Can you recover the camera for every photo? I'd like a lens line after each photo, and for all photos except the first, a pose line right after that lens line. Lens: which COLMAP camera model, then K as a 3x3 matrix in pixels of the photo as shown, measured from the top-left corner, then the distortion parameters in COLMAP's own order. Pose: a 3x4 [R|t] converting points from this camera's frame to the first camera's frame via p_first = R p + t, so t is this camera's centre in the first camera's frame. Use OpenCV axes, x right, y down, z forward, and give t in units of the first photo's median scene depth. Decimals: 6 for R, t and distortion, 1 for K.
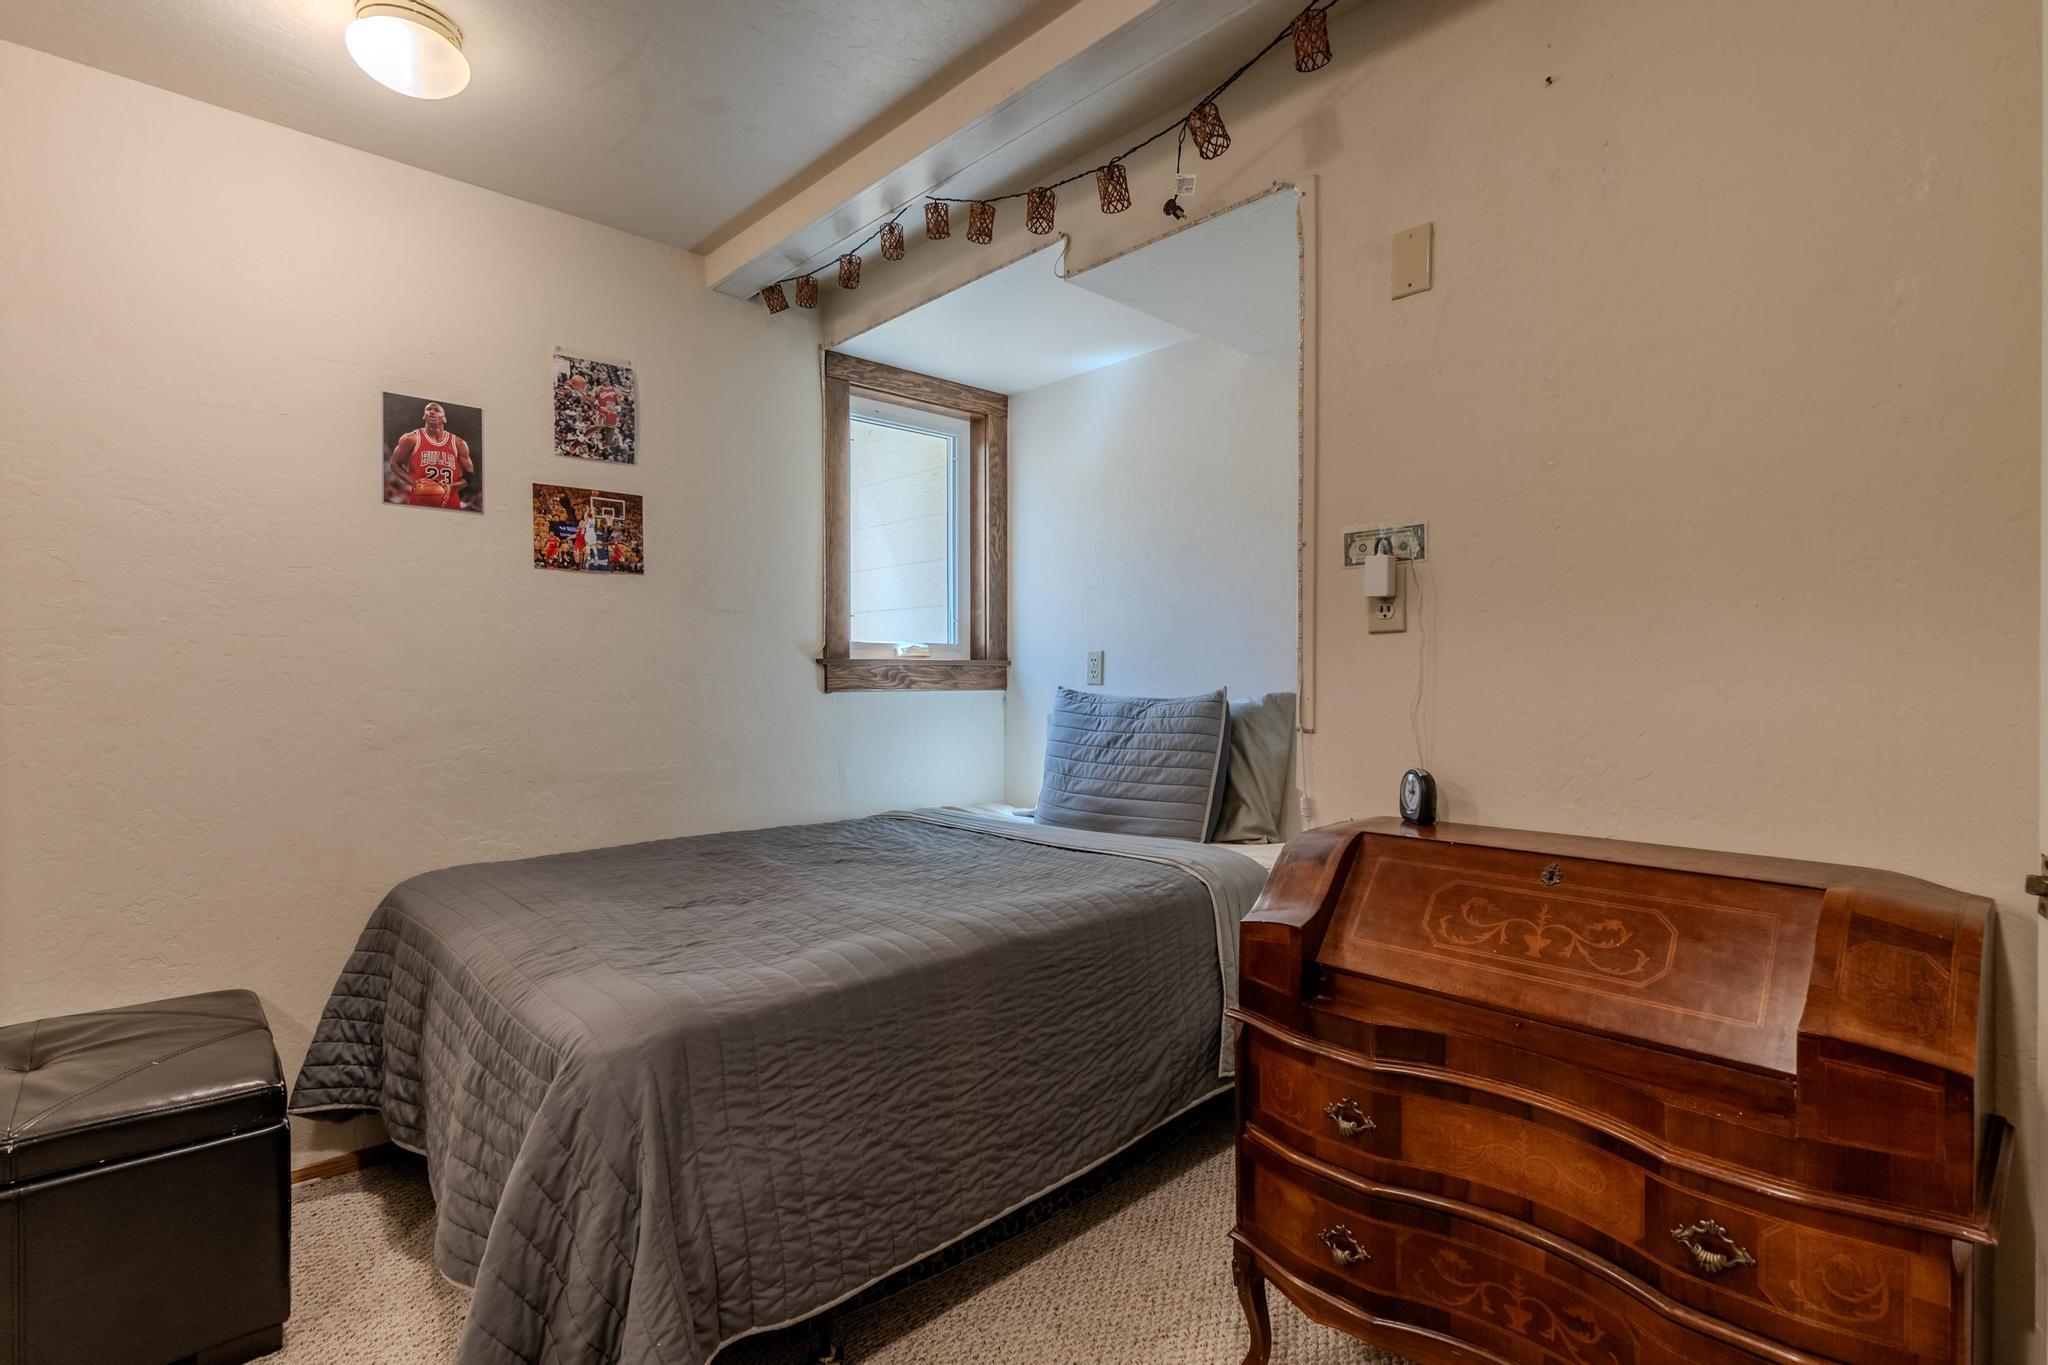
lens RADIAL K [[986.8, 0, 1023.9], [0, 986.8, 682.7], [0, 0, 1]] dist [-0.001312, 0.000002]
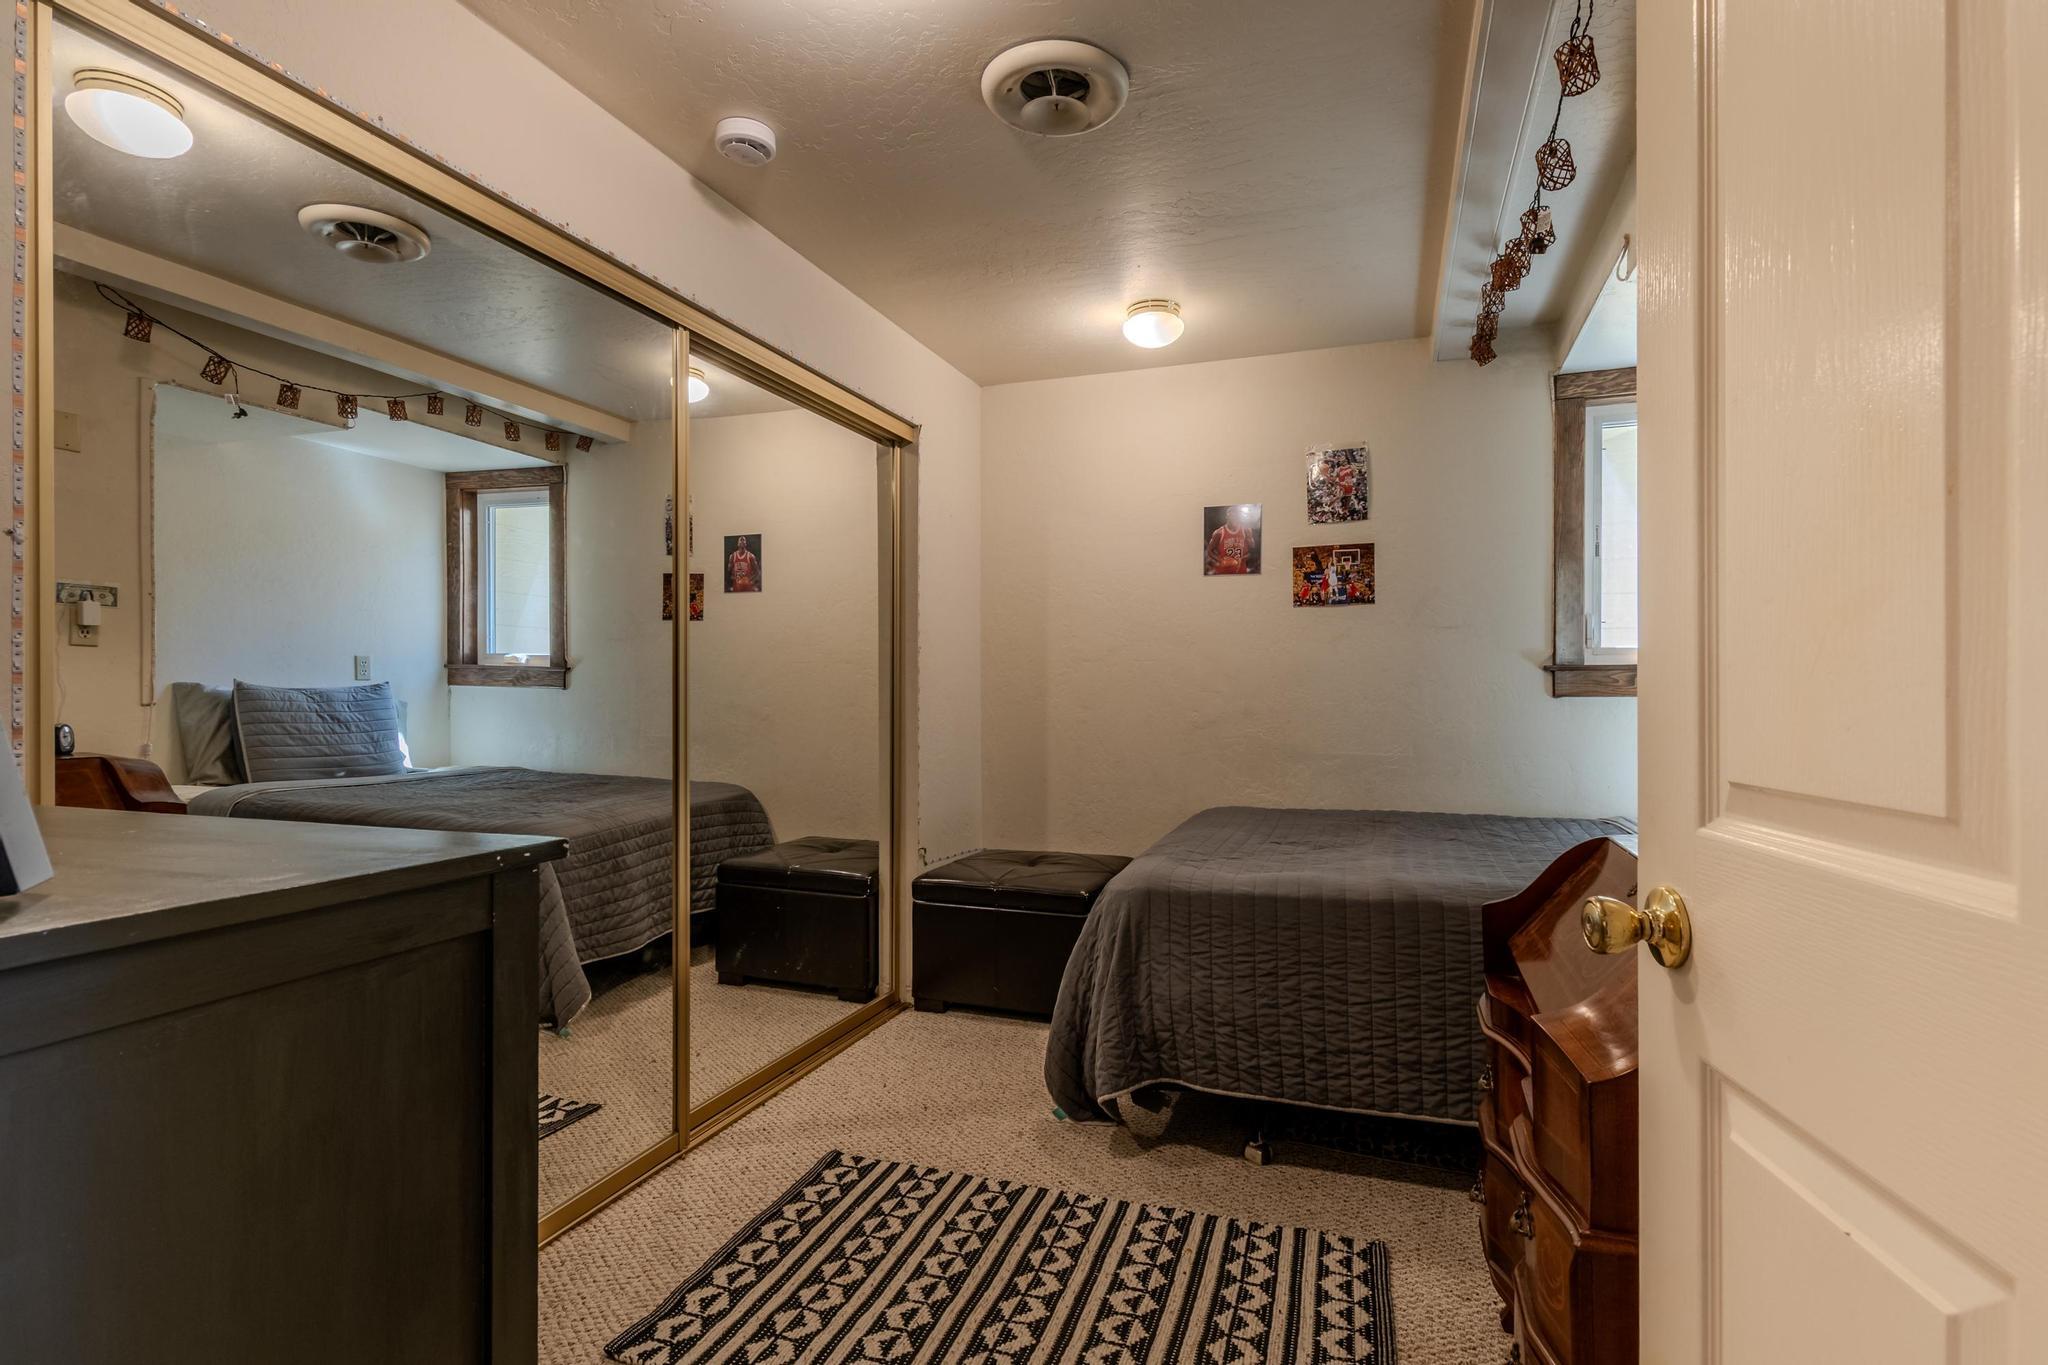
lens RADIAL K [[986.8, 0, 1029.6], [0, 986.8, 686.1], [0, 0, 1]] dist [-0.001312, 0.000002]
pose [[0.443390, -0.000172, -0.896329, 0.593409], [-0.001331, 0.999999, -0.000851, -0.000134], [0.896328, 0.001571, 0.443389, 0.024618]]
